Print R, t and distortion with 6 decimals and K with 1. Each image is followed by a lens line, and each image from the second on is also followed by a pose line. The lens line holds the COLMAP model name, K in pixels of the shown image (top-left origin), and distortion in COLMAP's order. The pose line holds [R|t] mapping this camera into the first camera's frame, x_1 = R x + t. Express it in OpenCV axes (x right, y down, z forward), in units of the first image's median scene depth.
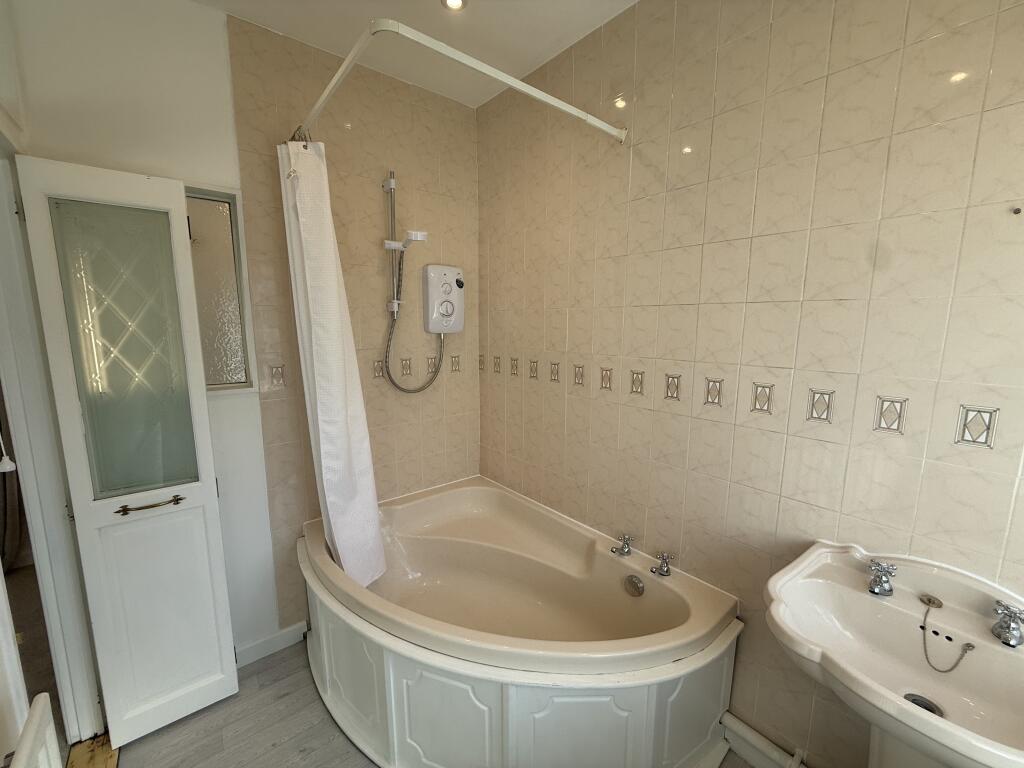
lens RADIAL K [[409.3, 0, 512.0], [0, 409.3, 384.0], [0, 0, 1]] dist [0.000280, 0.000150]
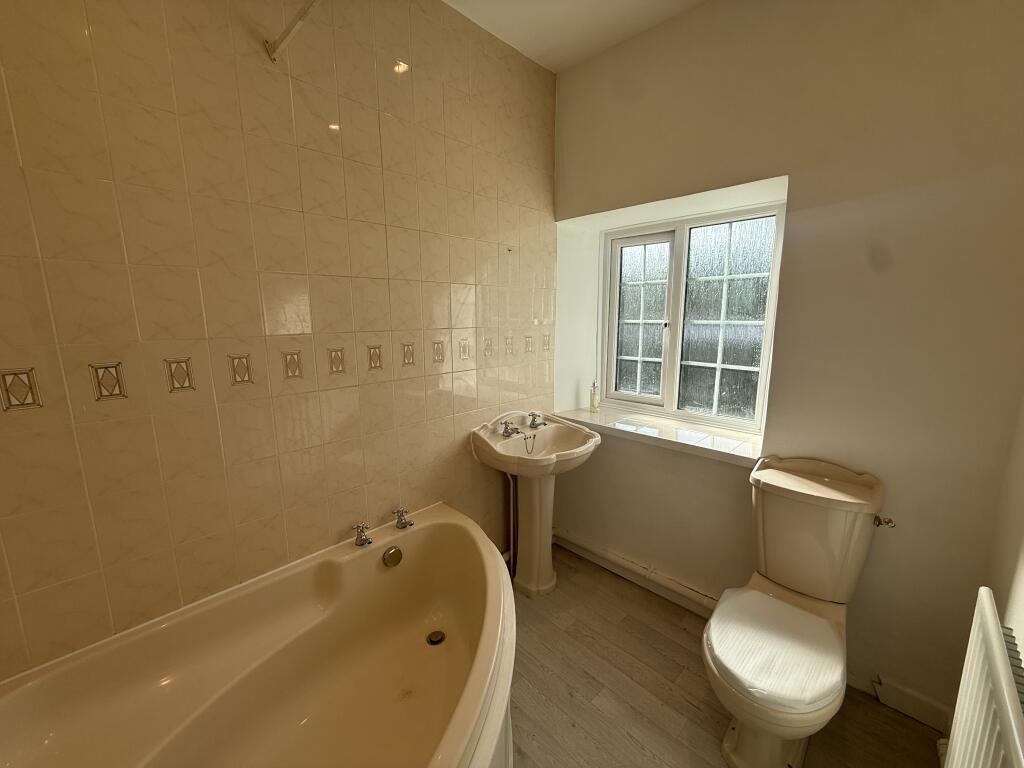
lens RADIAL K [[400.0, 0, 508.1], [0, 400.0, 358.7], [0, 0, 1]] dist [-0.009301, 0.000000]
pose [[-0.091080, -0.151856, 0.984197, -0.623640], [0.121065, 0.979286, 0.162302, -0.110937], [-0.988457, 0.133934, -0.070809, 0.726858]]
